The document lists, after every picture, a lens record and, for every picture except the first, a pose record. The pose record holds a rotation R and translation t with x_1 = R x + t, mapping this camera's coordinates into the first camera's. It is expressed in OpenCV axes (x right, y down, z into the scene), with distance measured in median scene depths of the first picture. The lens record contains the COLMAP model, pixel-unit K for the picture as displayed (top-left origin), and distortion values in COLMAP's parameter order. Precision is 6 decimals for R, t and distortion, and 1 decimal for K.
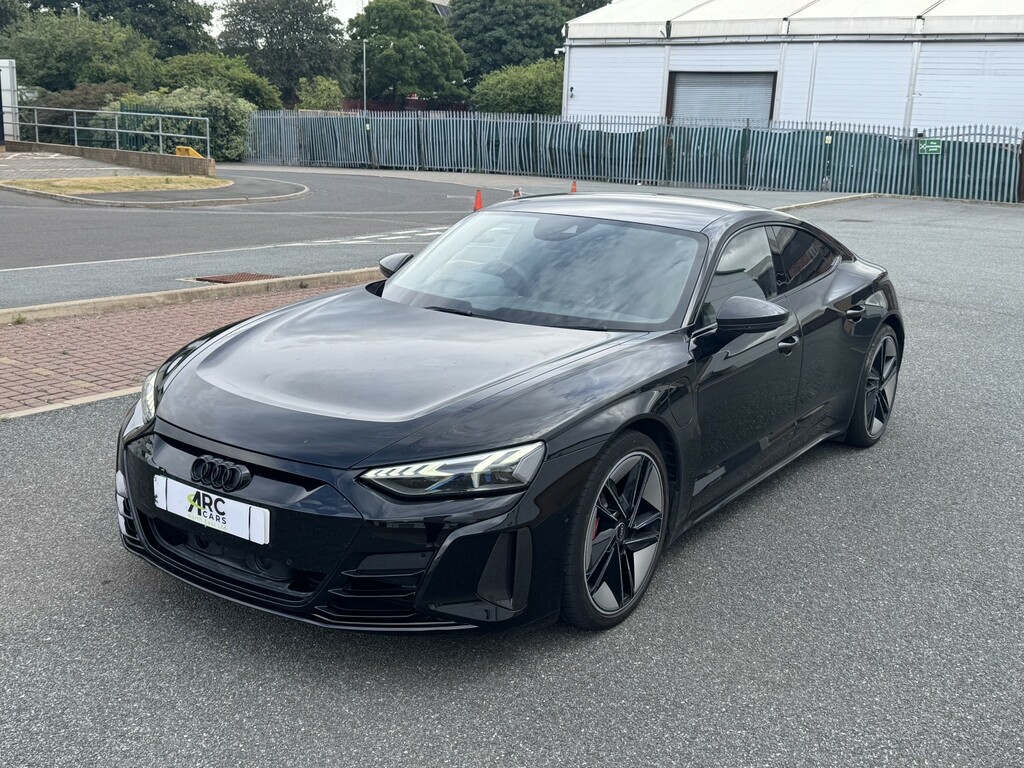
lens RADIAL K [[1095.3, 0, 483.9], [0, 1095.3, 391.6], [0, 0, 1]] dist [0.037915, 0.000000]
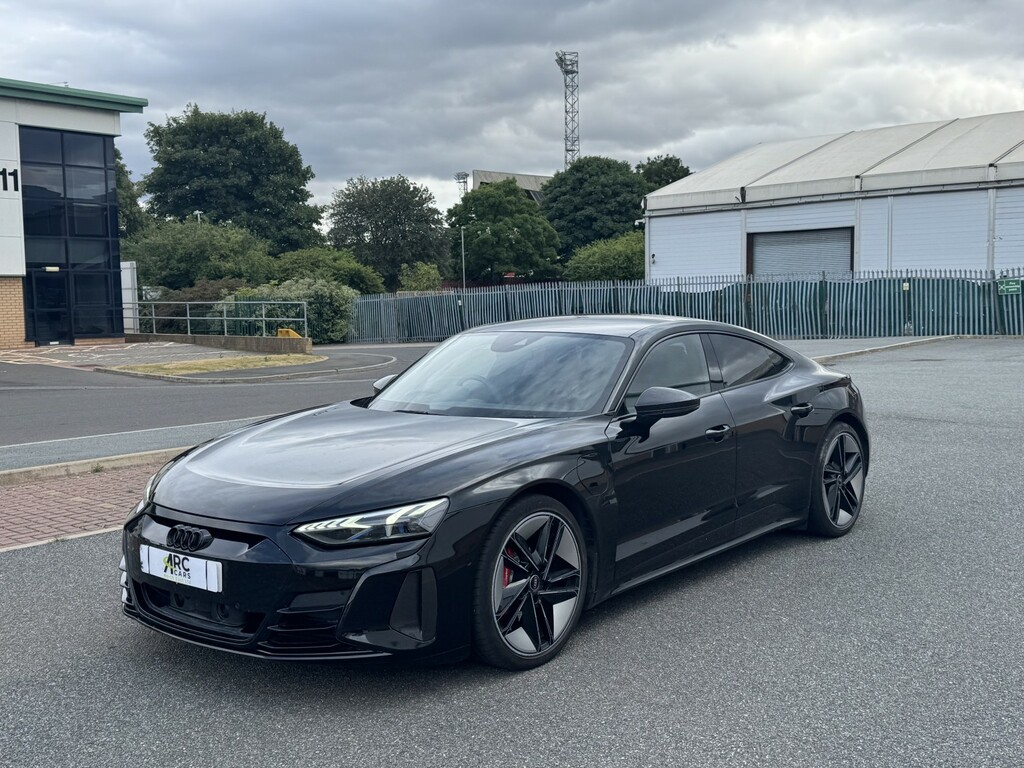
lens RADIAL K [[1095.3, 0, 486.5], [0, 1095.3, 406.8], [0, 0, 1]] dist [0.037915, 0.000000]
pose [[0.993352, -0.050495, -0.103448, 0.123832], [0.034988, 0.988580, -0.146579, 0.067932], [0.109668, 0.141985, 0.983775, -0.100742]]
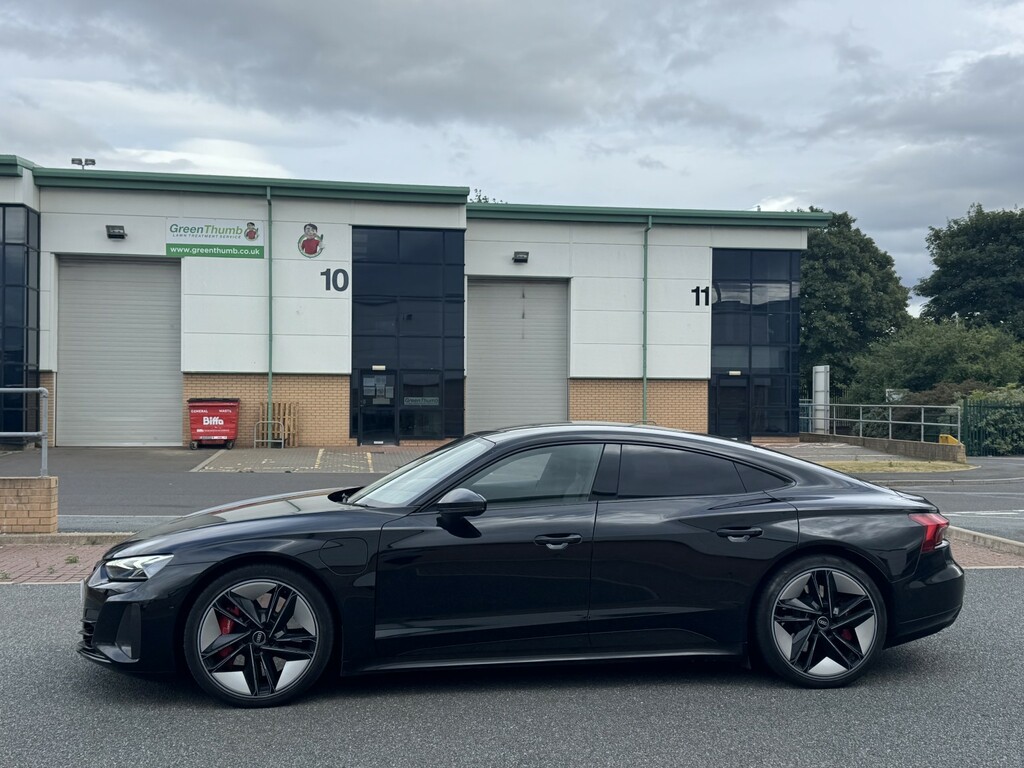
lens RADIAL K [[1095.3, 0, 512.1], [0, 1095.3, 385.6], [0, 0, 1]] dist [0.037915, 0.000000]
pose [[0.658579, -0.054737, -0.750518, 0.858456], [-0.155704, 0.965856, -0.207072, 0.034675], [0.736227, 0.253232, 0.627569, 0.167700]]
